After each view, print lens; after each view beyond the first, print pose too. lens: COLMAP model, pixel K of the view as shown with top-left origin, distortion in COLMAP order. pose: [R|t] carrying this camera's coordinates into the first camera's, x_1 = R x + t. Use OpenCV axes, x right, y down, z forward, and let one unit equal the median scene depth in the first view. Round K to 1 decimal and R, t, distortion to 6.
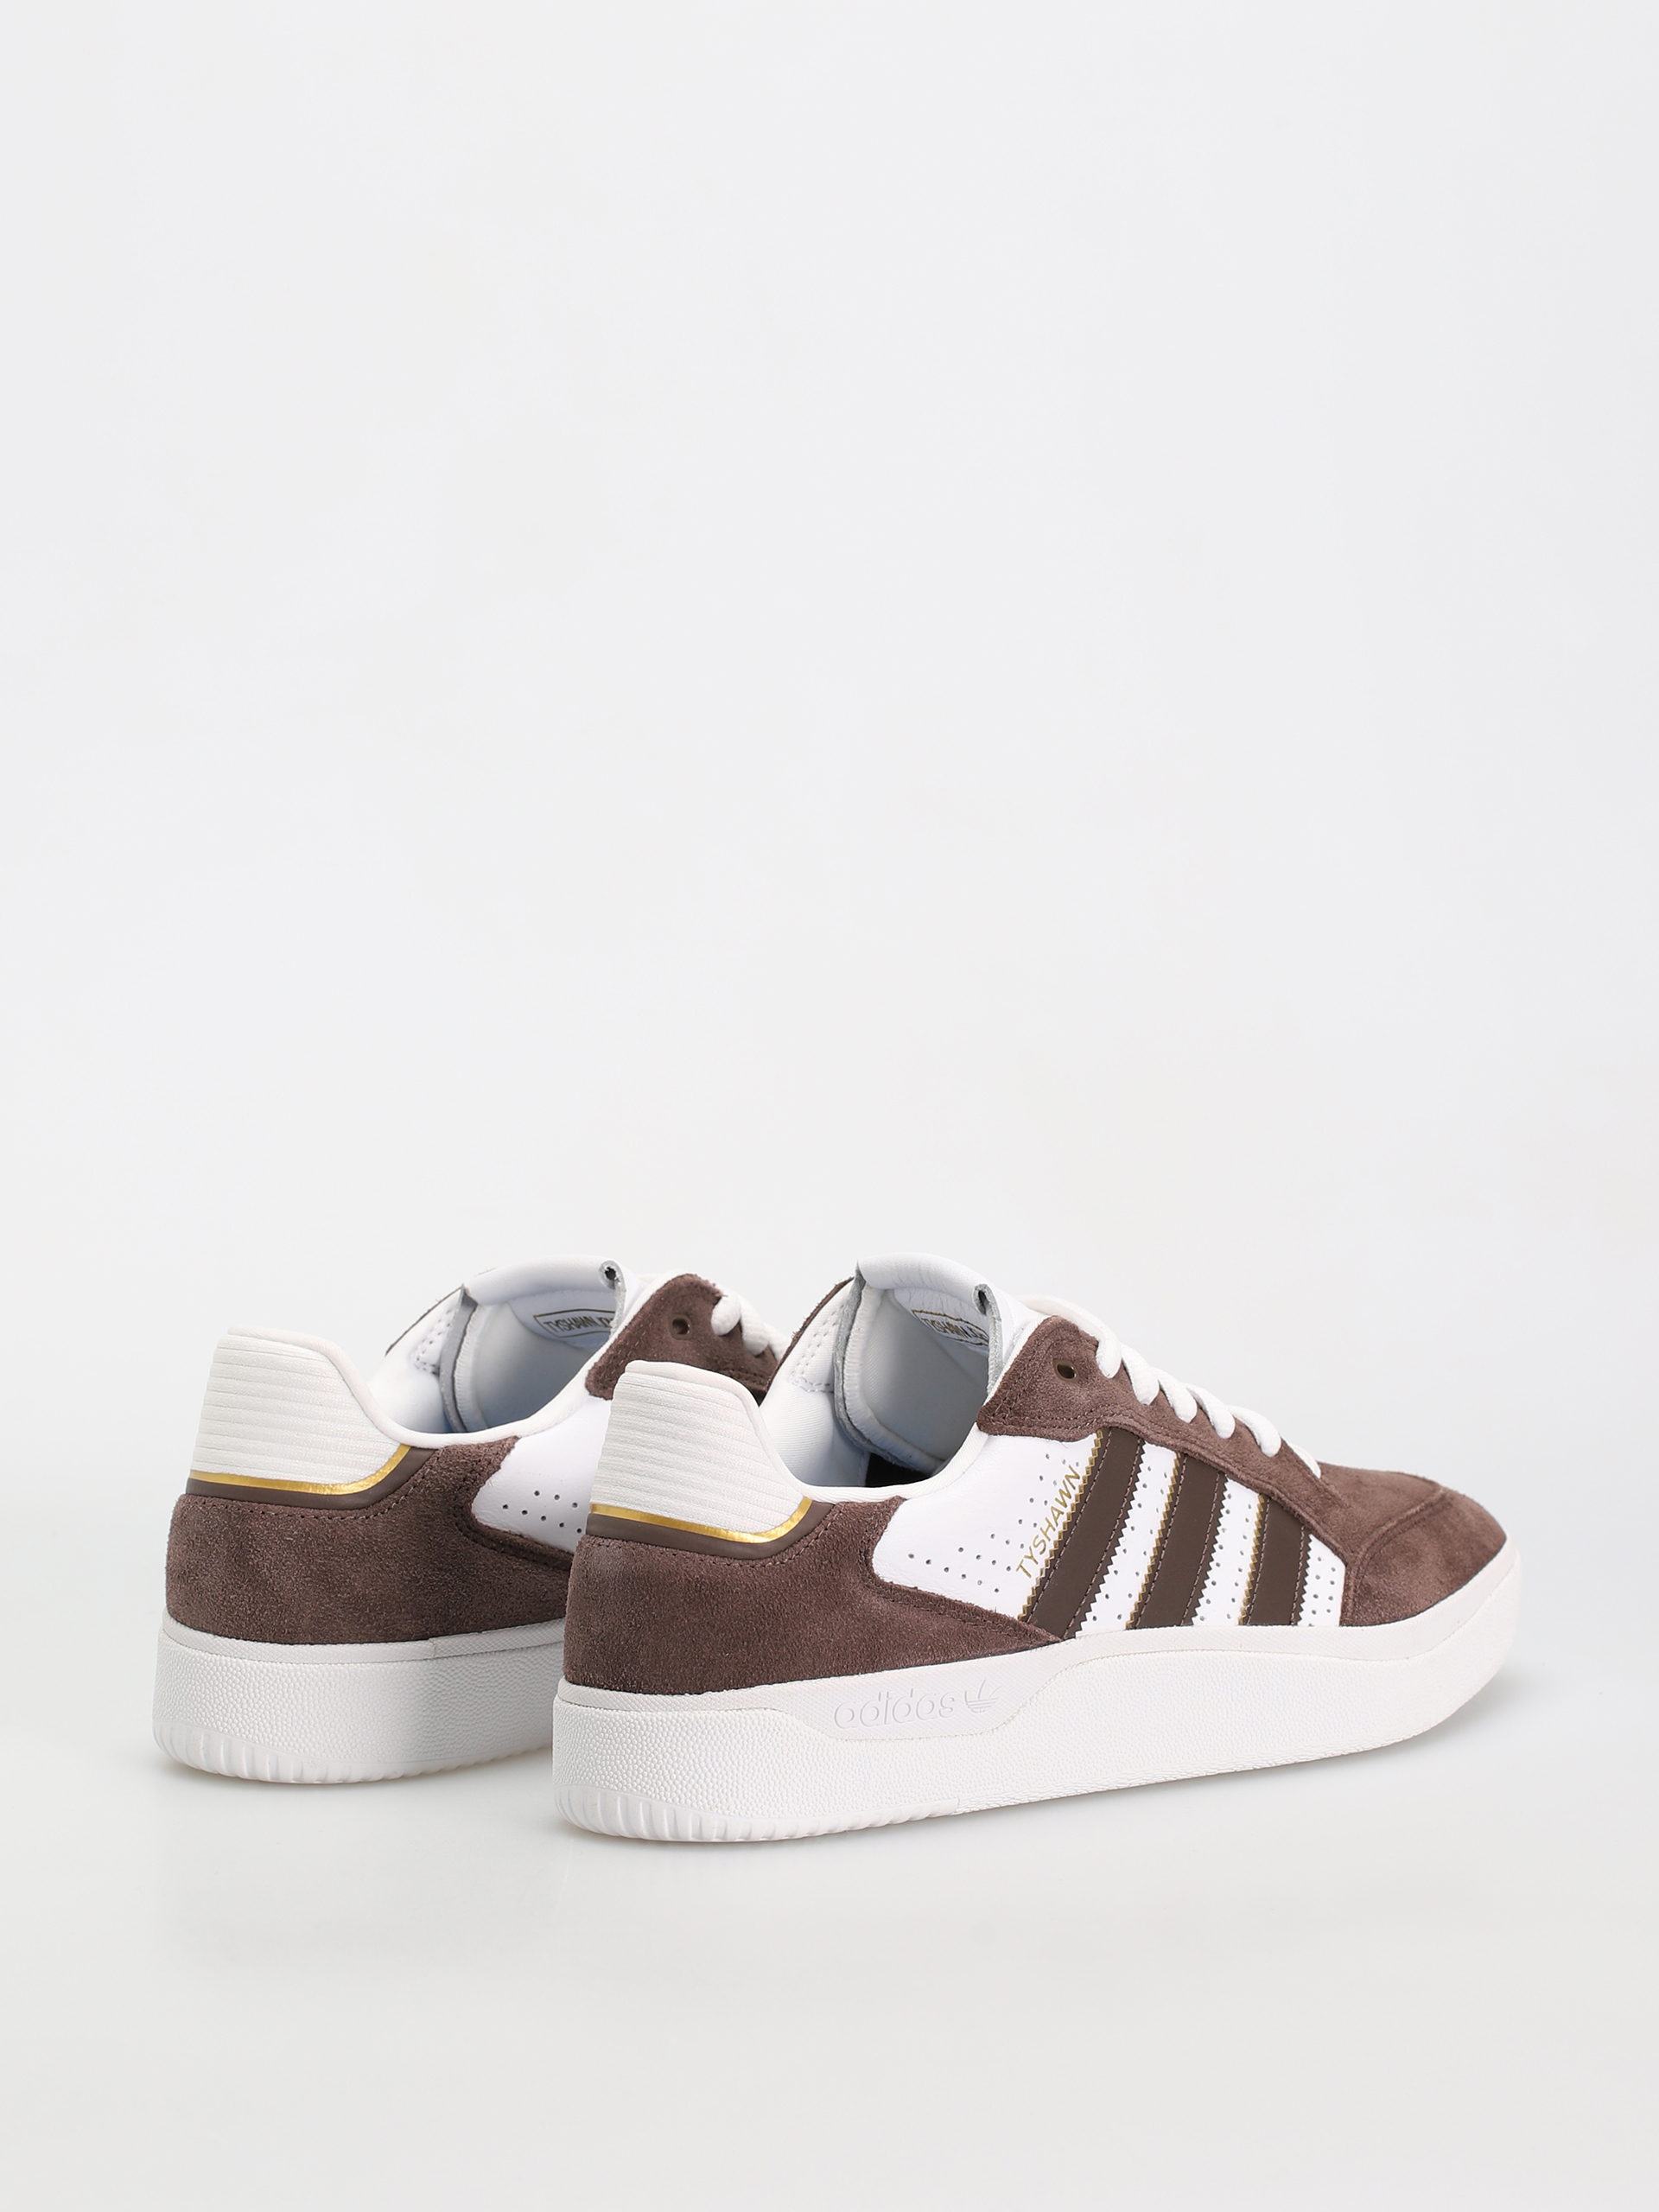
lens RADIAL K [[7154.9, 0, 831.0], [0, 7154.9, 1104.7], [0, 0, 1]] dist [0.084492, 0.000000]
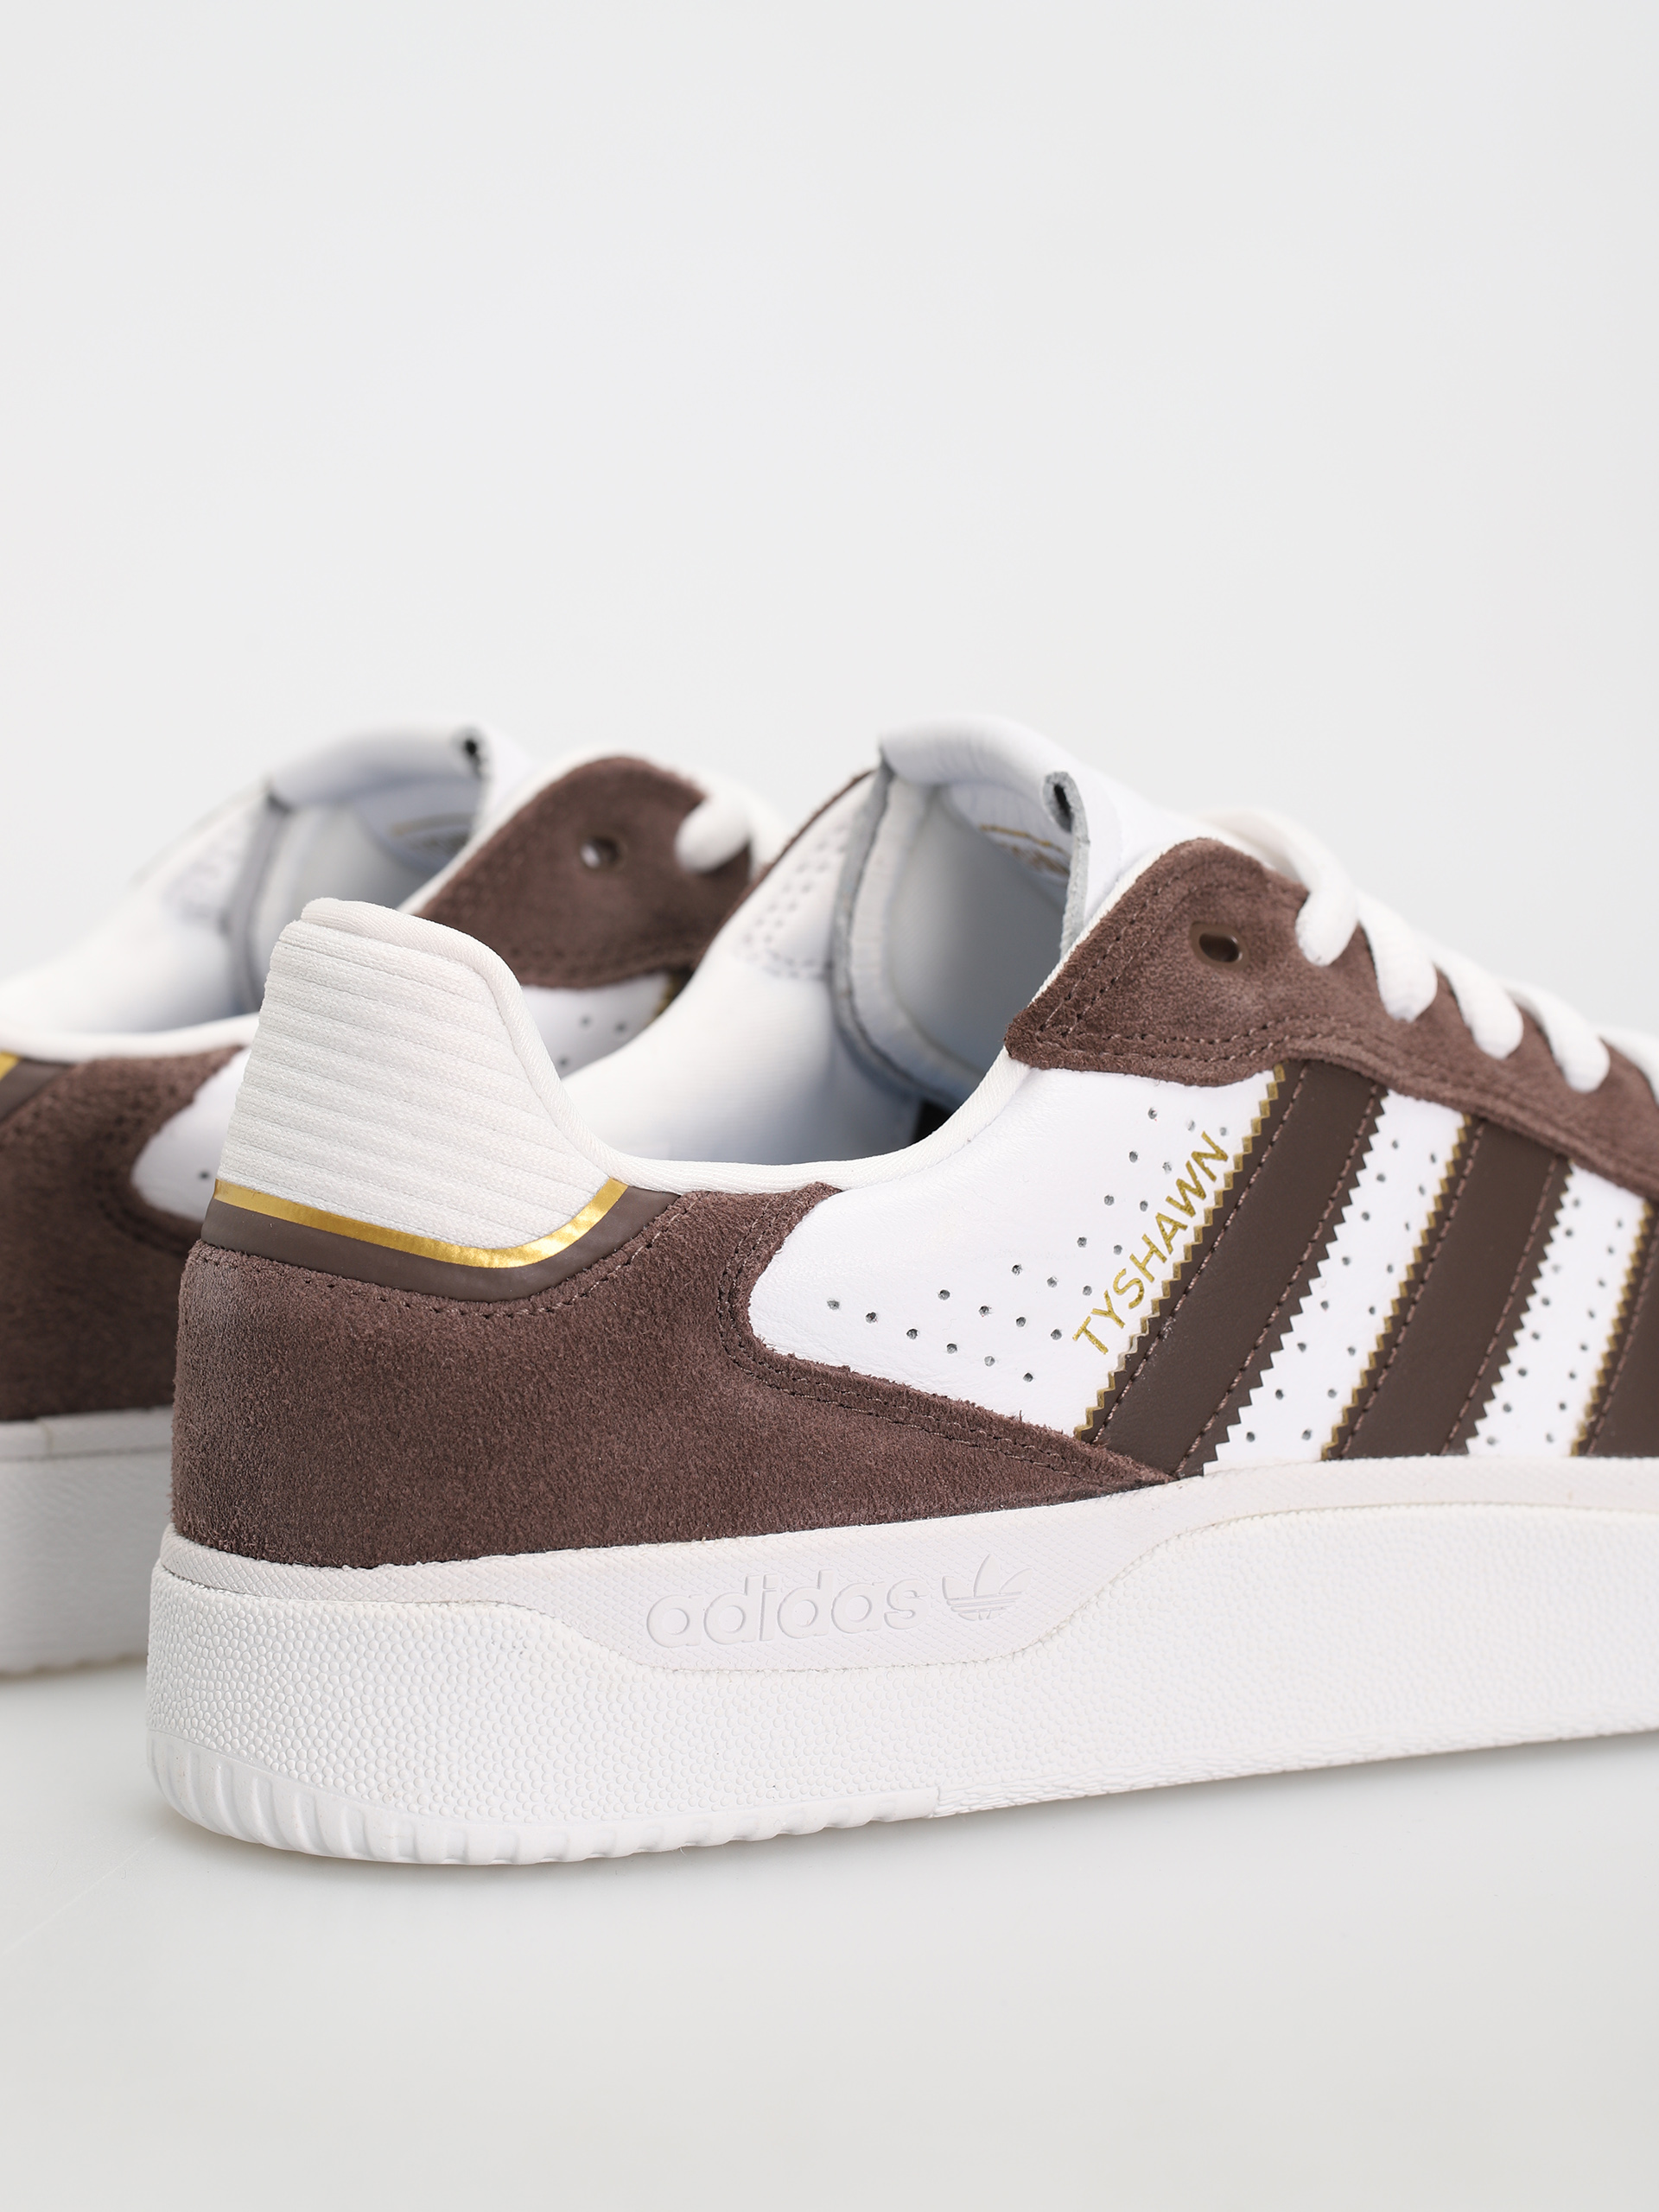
lens RADIAL K [[7154.9, 0, 825.9], [0, 7154.9, 1109.0], [0, 0, 1]] dist [0.084492, 0.000000]
pose [[0.983477, 0.031840, -0.178212, 0.097122], [-0.022608, 0.998307, 0.053597, 0.022408], [0.179617, -0.048682, 0.982531, 0.502112]]
